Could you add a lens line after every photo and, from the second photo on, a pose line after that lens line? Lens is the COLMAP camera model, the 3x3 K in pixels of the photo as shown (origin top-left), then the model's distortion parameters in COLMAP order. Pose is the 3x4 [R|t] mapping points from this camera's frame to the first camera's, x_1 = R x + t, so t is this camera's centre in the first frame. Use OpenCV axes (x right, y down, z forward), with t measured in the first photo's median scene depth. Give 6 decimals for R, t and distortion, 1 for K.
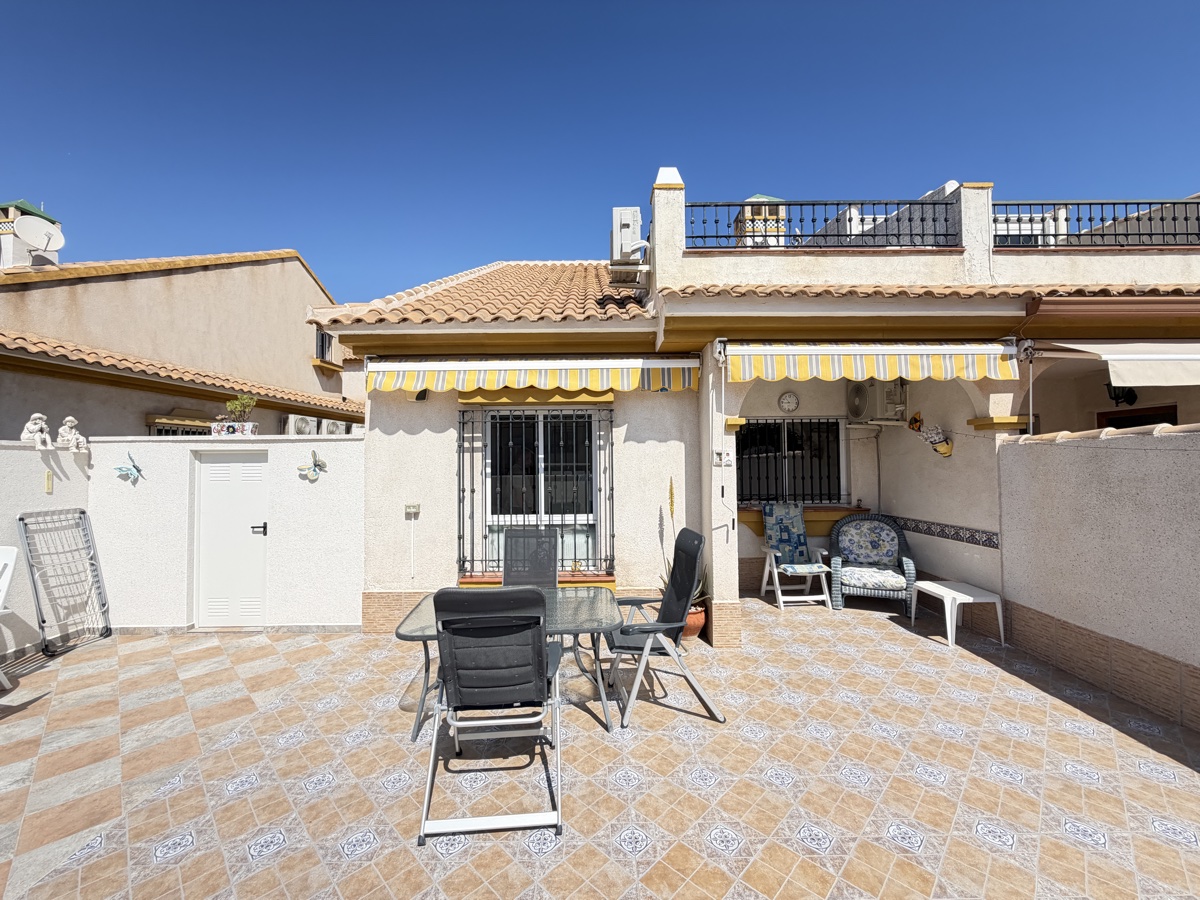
lens RADIAL K [[477.5, 0, 598.3], [0, 477.5, 454.3], [0, 0, 1]] dist [0.001182, -0.000021]
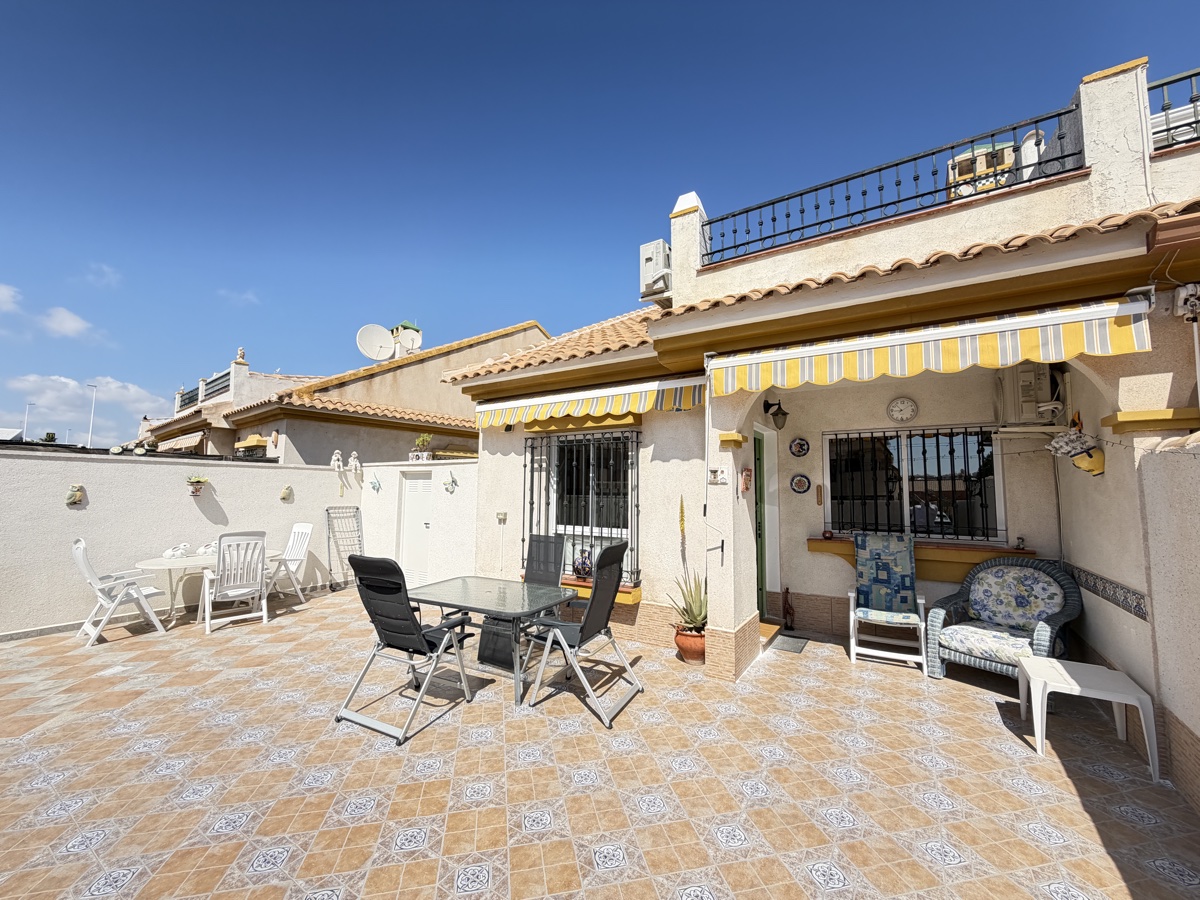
lens RADIAL K [[477.5, 0, 597.8], [0, 477.5, 455.0], [0, 0, 1]] dist [0.001182, -0.000021]
pose [[0.834363, -0.023738, -0.550705, 0.556409], [-0.006159, 0.998608, -0.052376, 0.016893], [0.551182, 0.047093, 0.833055, 0.066103]]
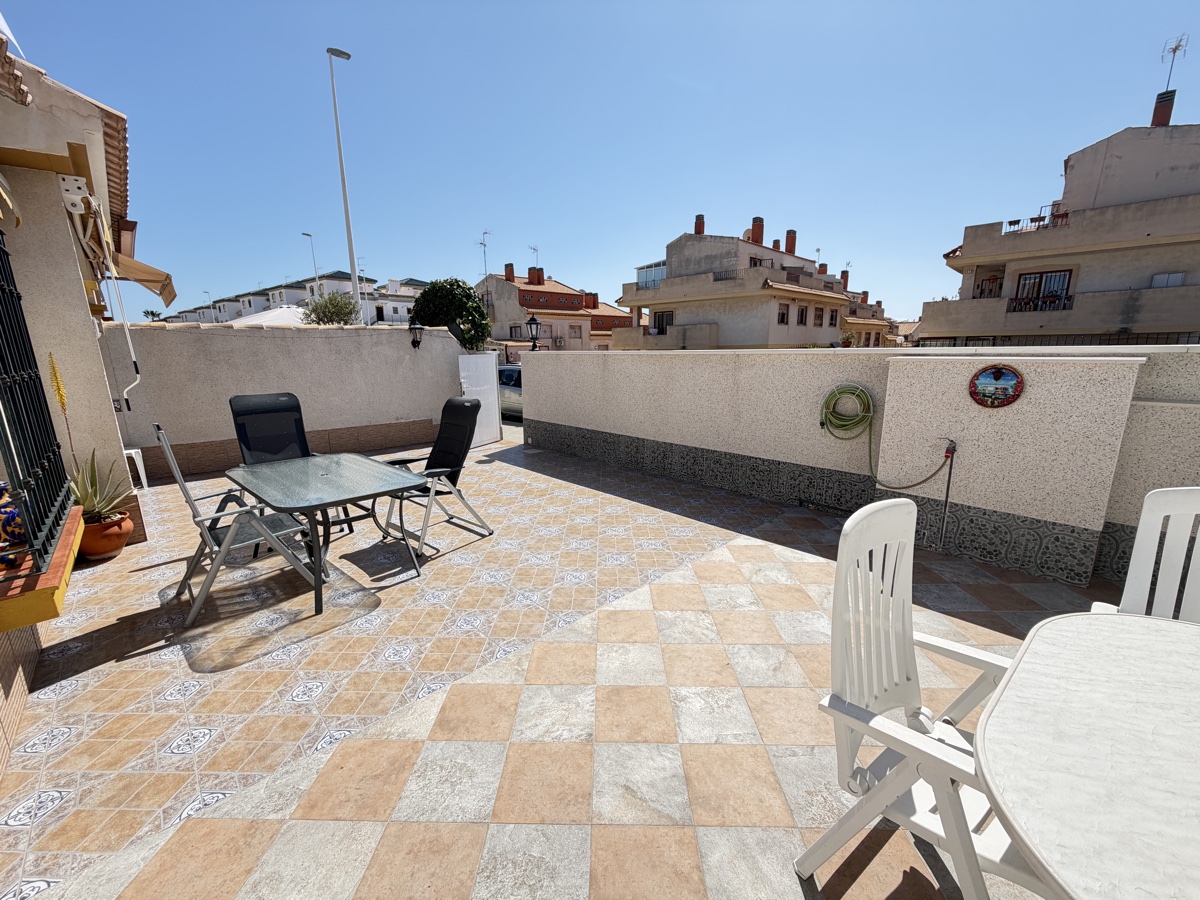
lens RADIAL K [[477.5, 0, 598.2], [0, 477.5, 456.7], [0, 0, 1]] dist [0.001182, -0.000021]
pose [[-0.691069, -0.144710, 0.708155, -0.925551], [0.004081, 0.978956, 0.204029, 0.056301], [-0.722778, 0.143888, -0.675935, 0.907626]]
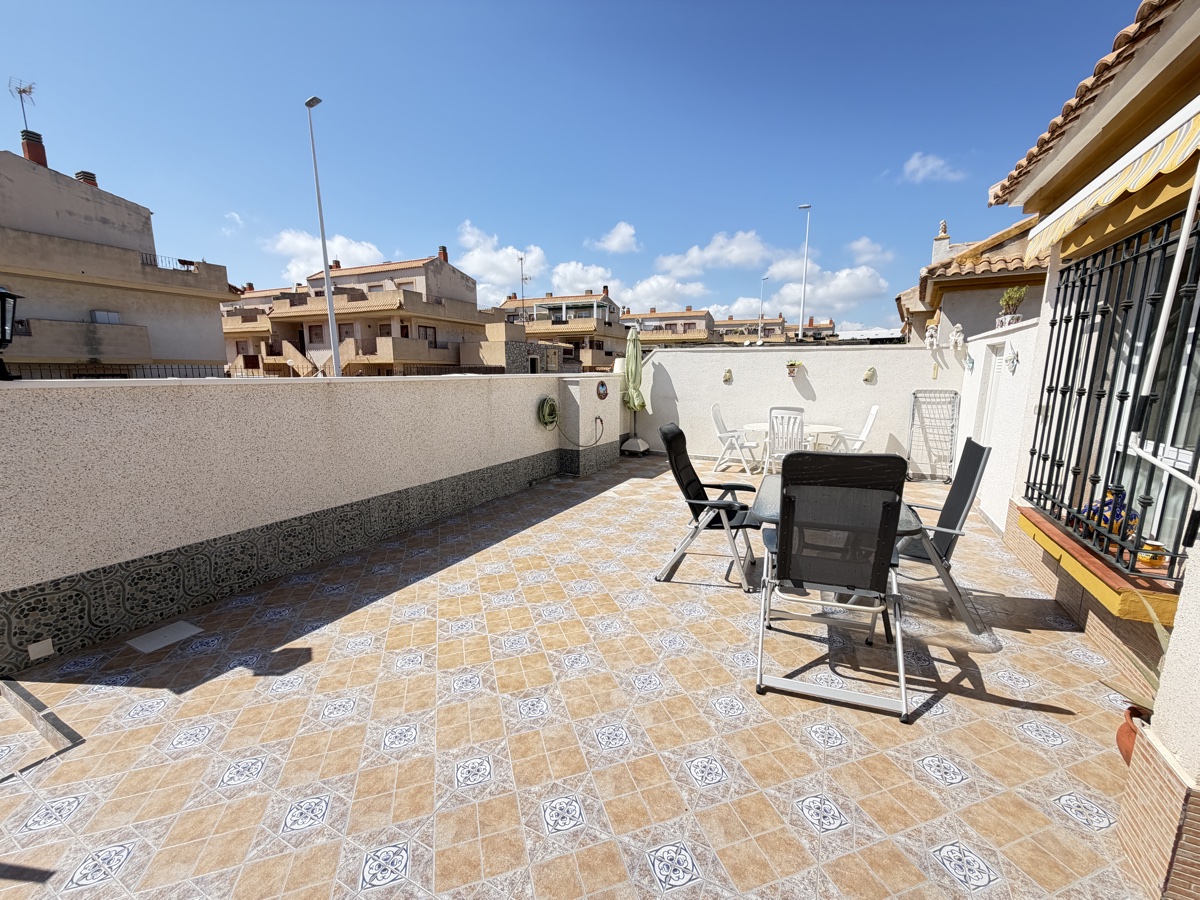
lens RADIAL K [[477.5, 0, 600.8], [0, 477.5, 452.7], [0, 0, 1]] dist [0.001182, -0.000021]
pose [[-0.459813, 0.157736, -0.873895, 0.660259], [0.020354, 0.985711, 0.167209, 0.038280], [0.887783, 0.059098, -0.456453, 0.744053]]
